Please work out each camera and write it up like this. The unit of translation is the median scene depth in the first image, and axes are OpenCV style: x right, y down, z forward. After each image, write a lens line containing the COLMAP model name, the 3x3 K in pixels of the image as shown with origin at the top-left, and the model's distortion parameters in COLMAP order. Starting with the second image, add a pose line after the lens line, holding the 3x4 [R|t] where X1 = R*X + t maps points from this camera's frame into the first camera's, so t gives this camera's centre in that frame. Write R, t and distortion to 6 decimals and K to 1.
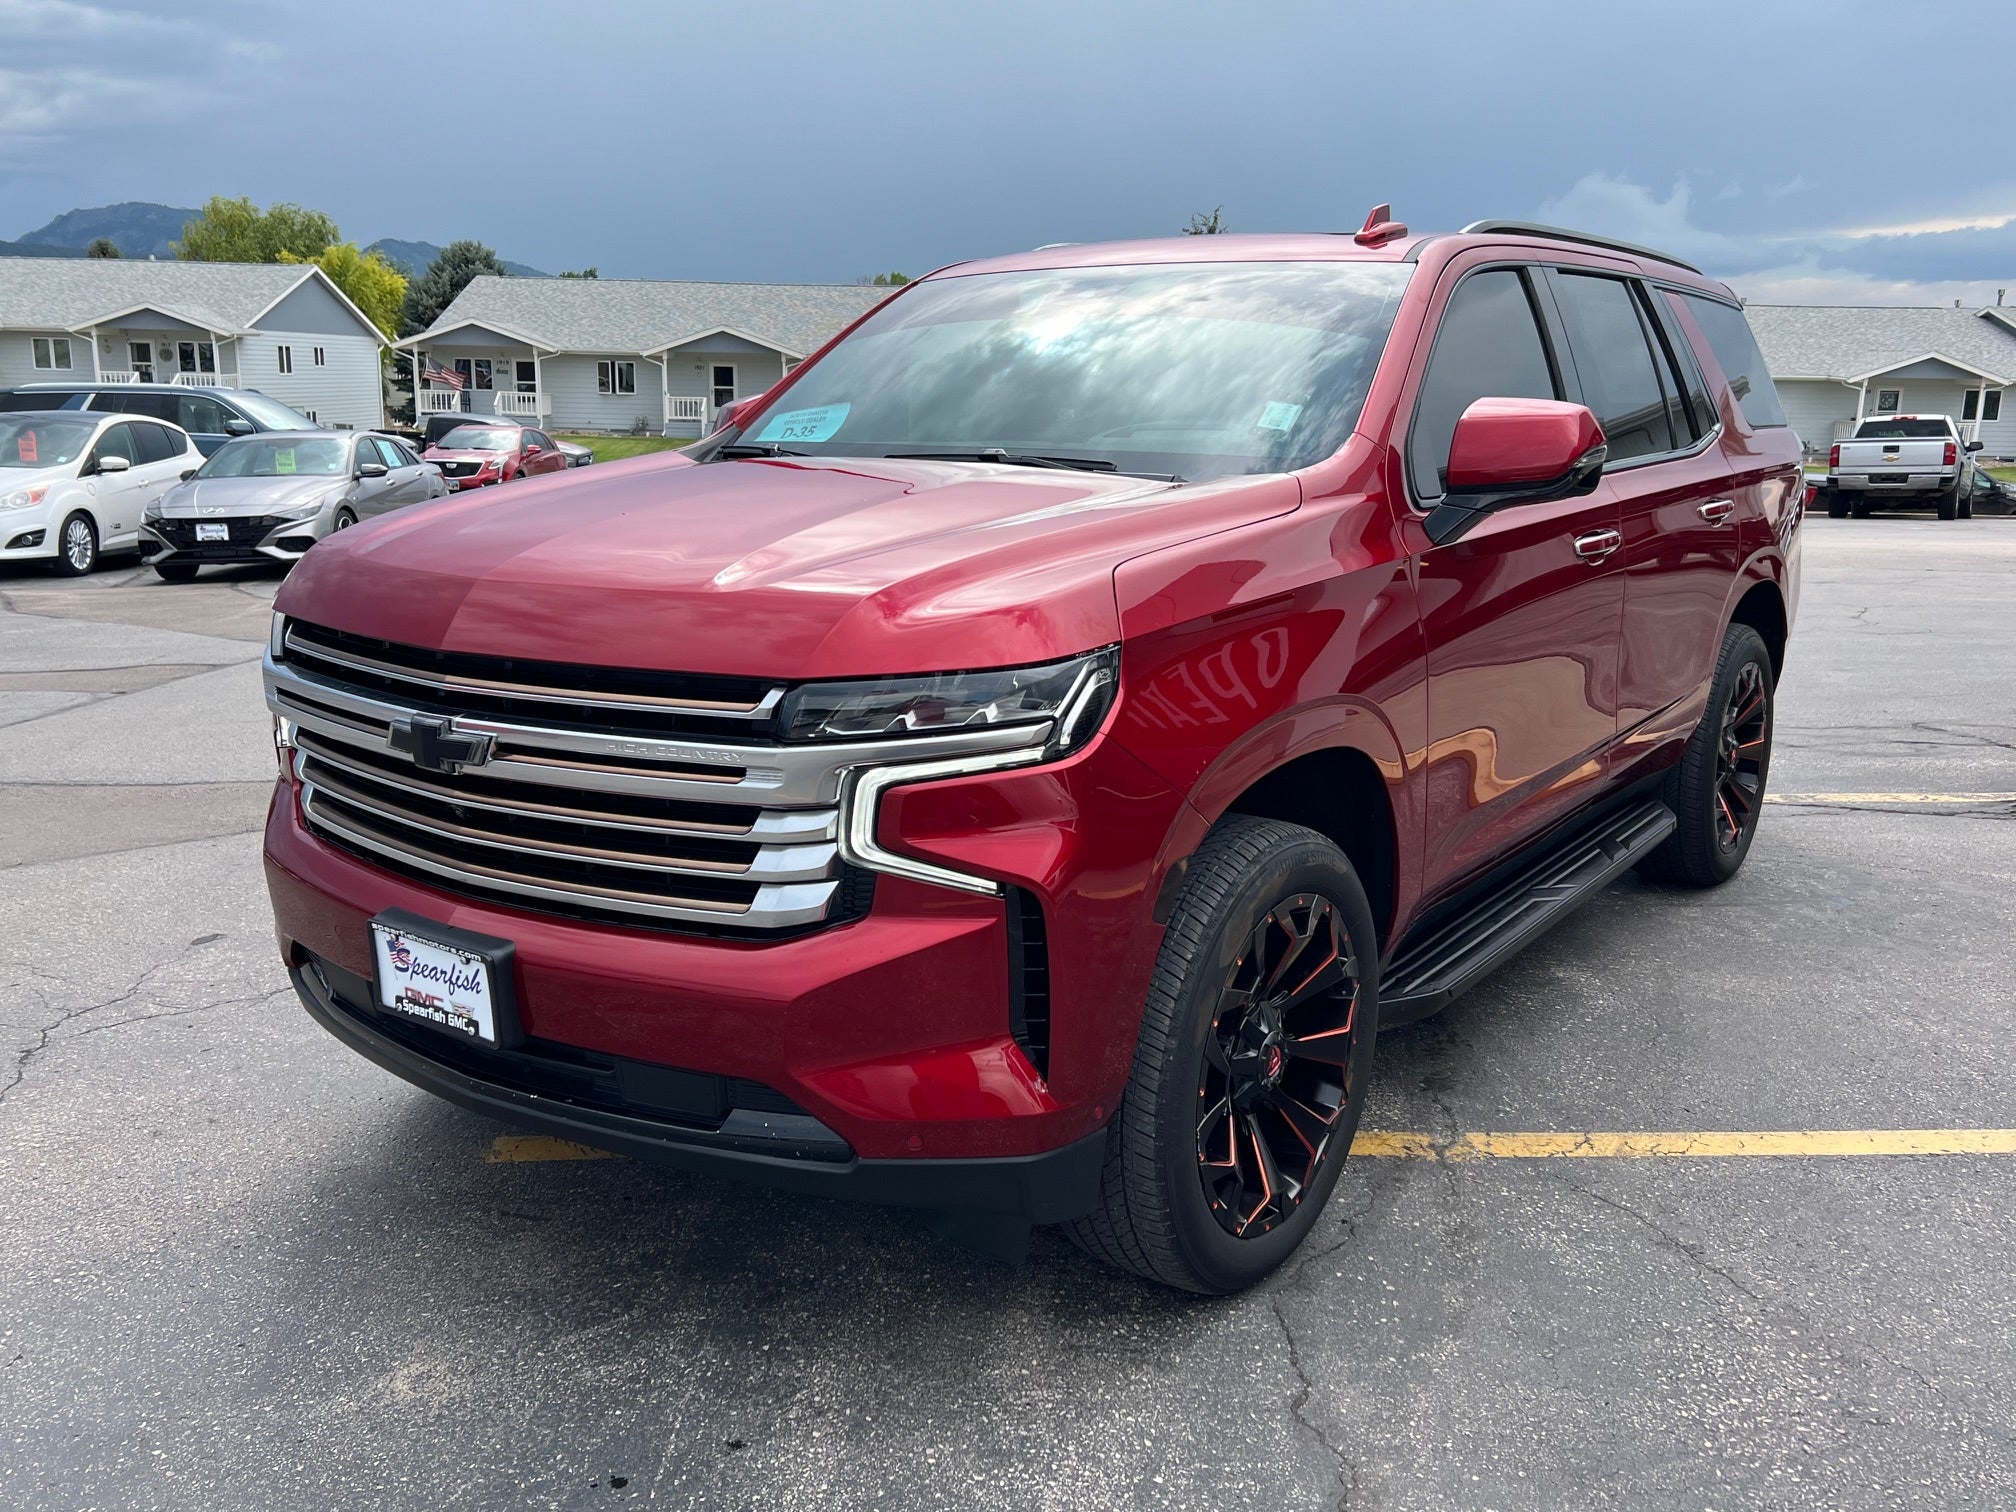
lens RADIAL K [[1716.3, 0, 1008.0], [0, 1716.3, 756.0], [0, 0, 1]] dist [0.008070, -0.009624]
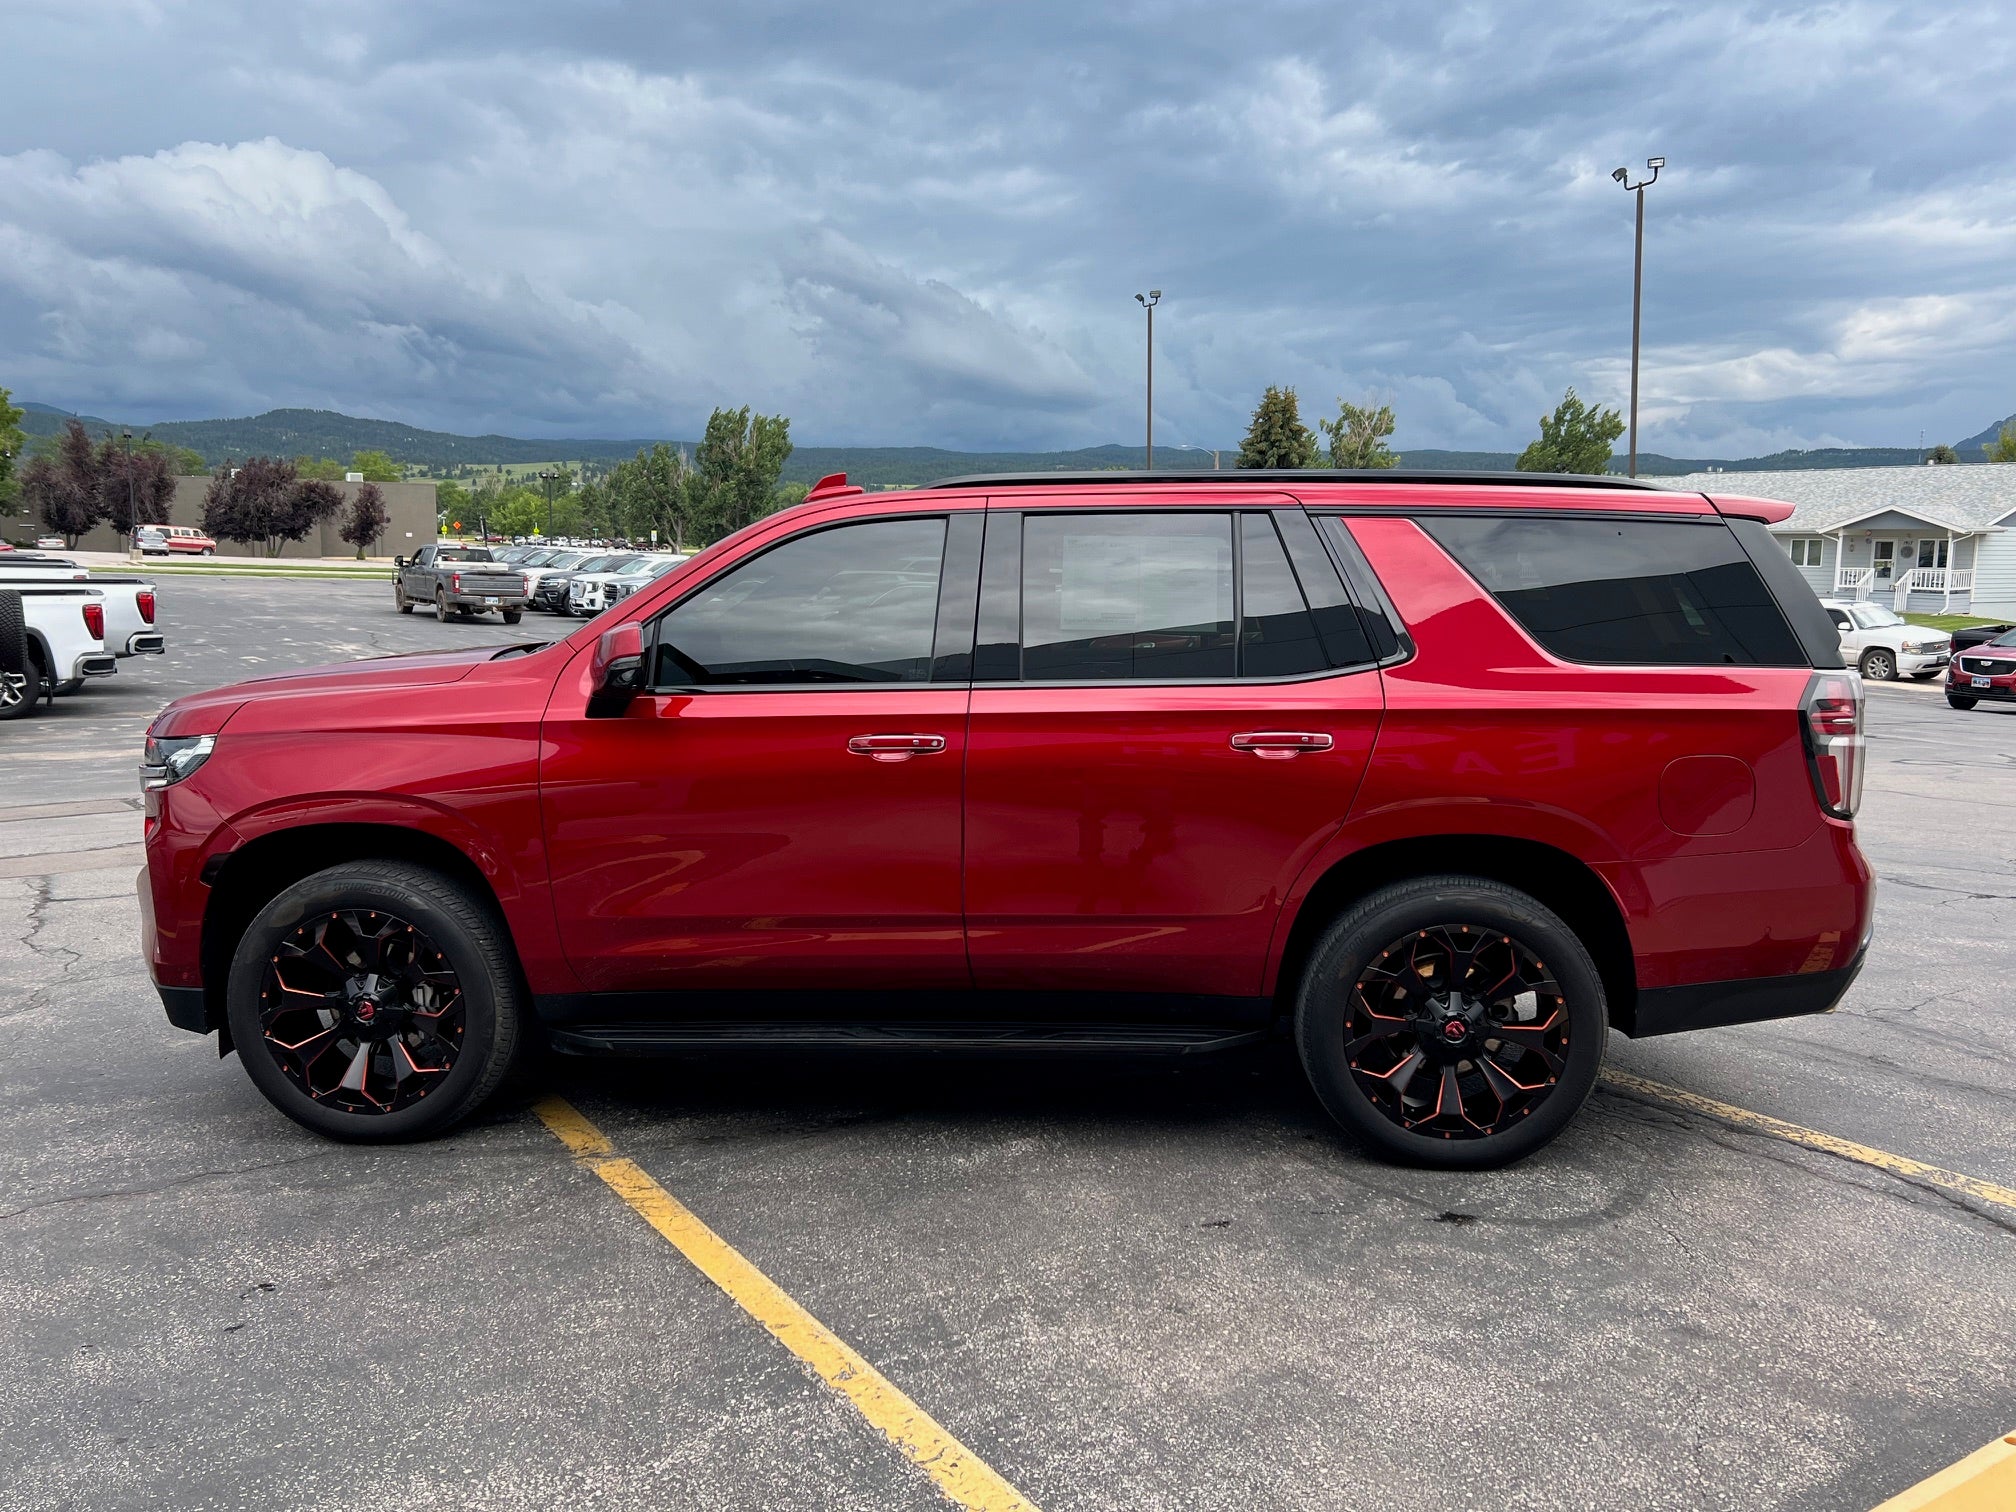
lens RADIAL K [[1618.5, 0, 1050.2], [0, 1618.5, 765.2], [0, 0, 1]] dist [0.025137, 0.001177]
pose [[0.537011, 0.095848, -0.838112, 2.021069], [-0.177518, 0.984117, -0.001198, -0.190287], [0.824686, 0.149424, 0.545496, 0.732778]]
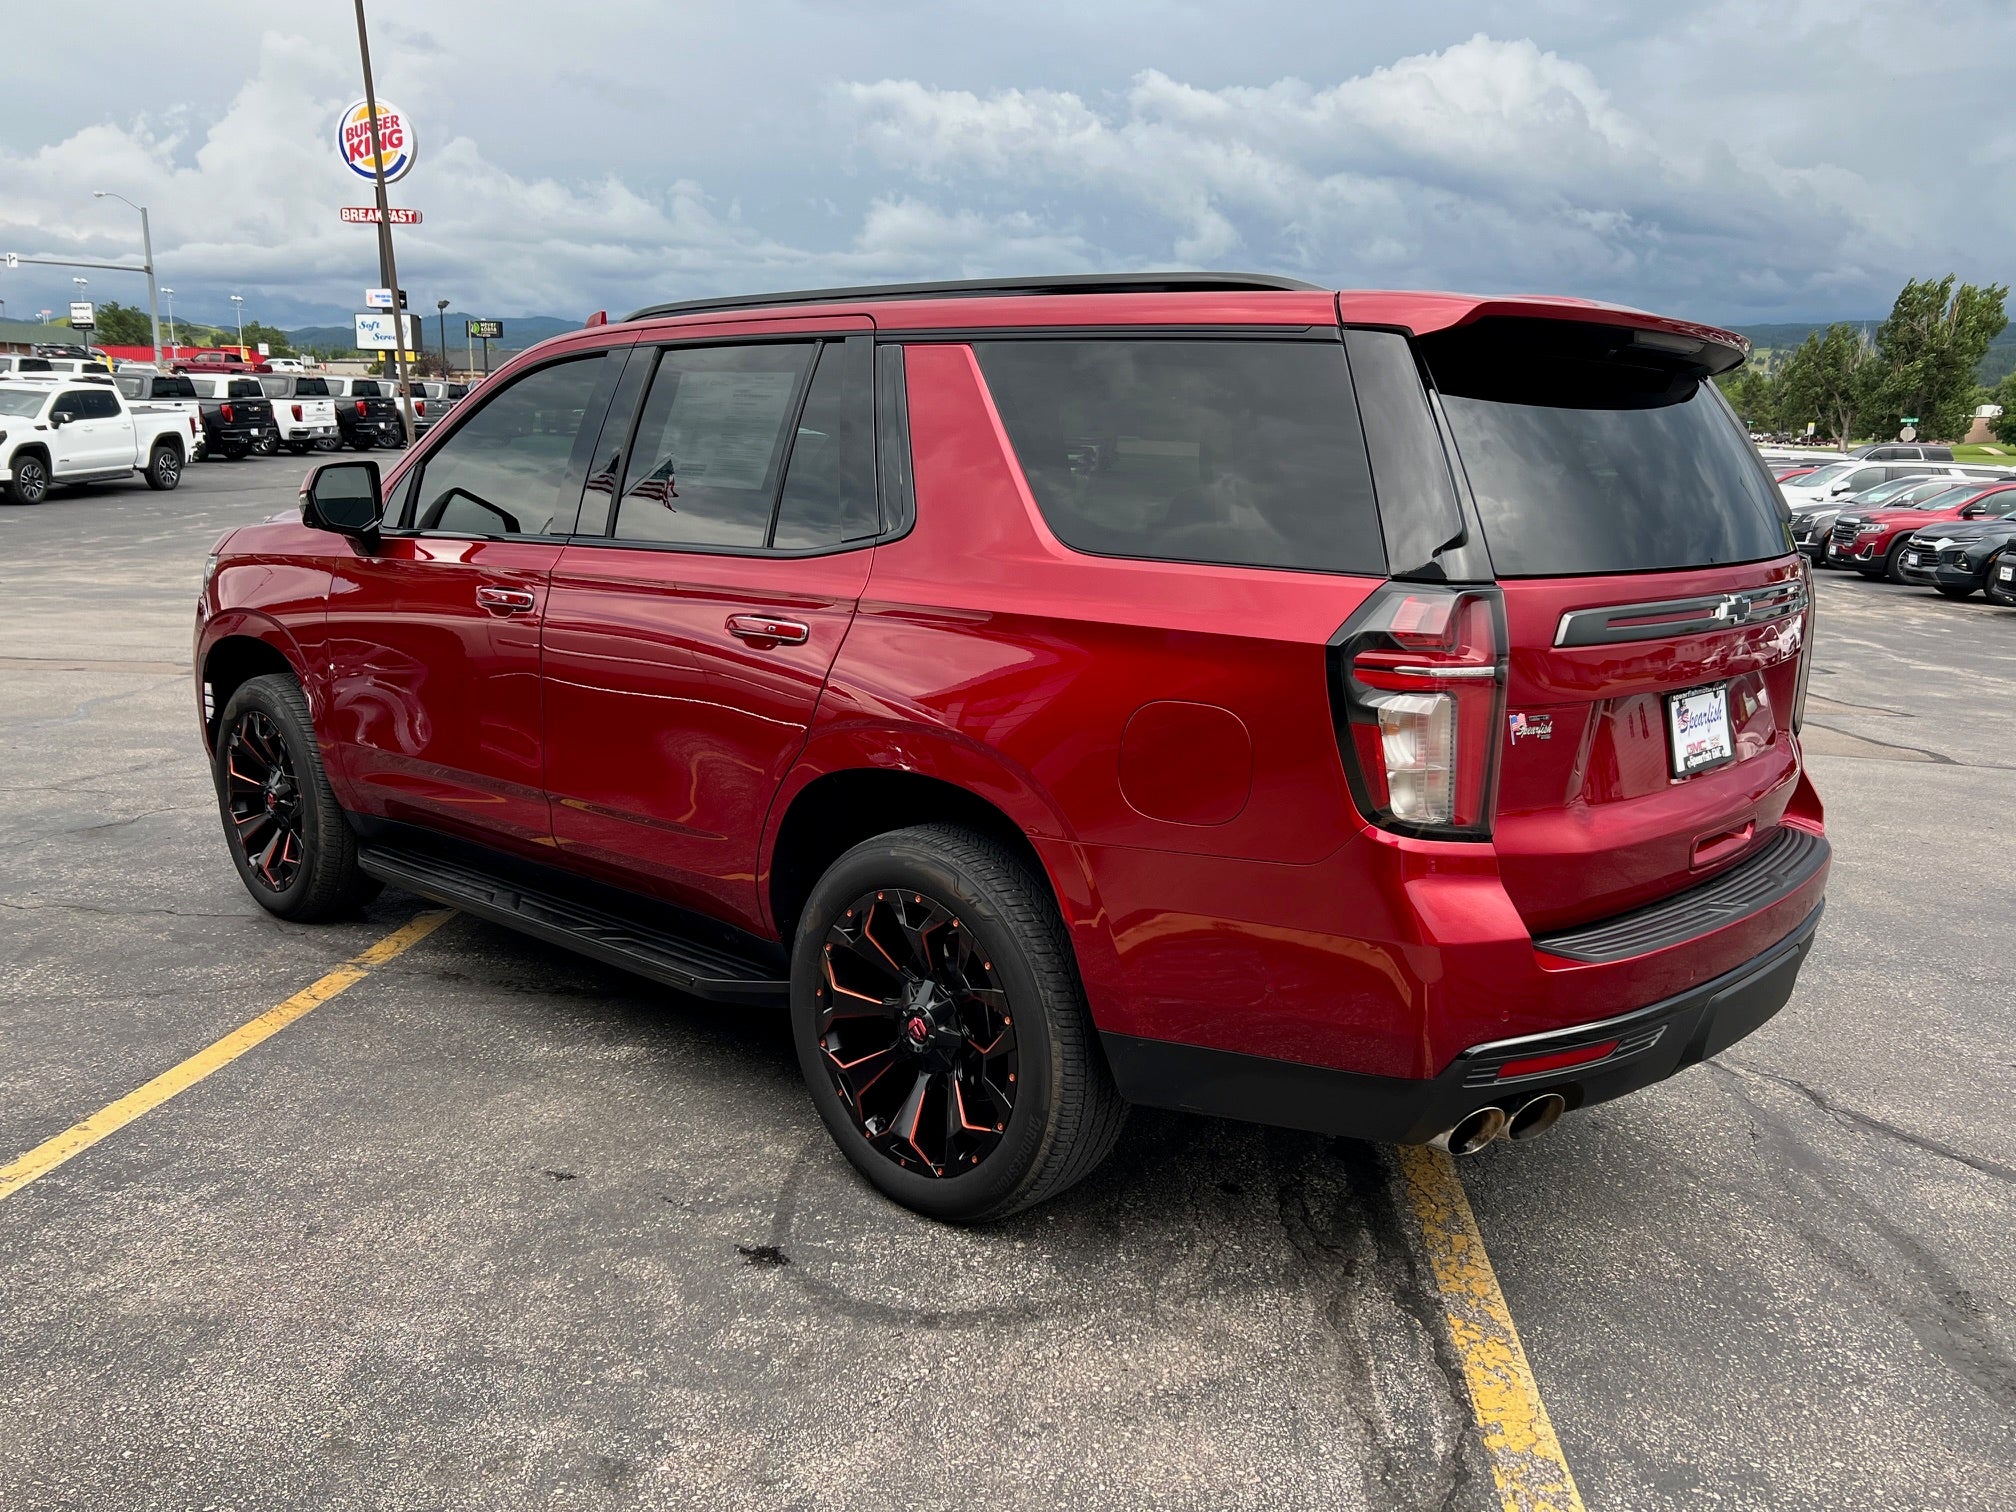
lens RADIAL K [[1648.3, 0, 1008.0], [0, 1648.3, 756.0], [0, 0, 1]] dist [0.026388, -0.010420]
pose [[-0.120963, 0.171114, -0.977798, 2.077351], [-0.228952, 0.953663, 0.195214, -0.469066], [0.965893, 0.247482, -0.076181, 2.155883]]
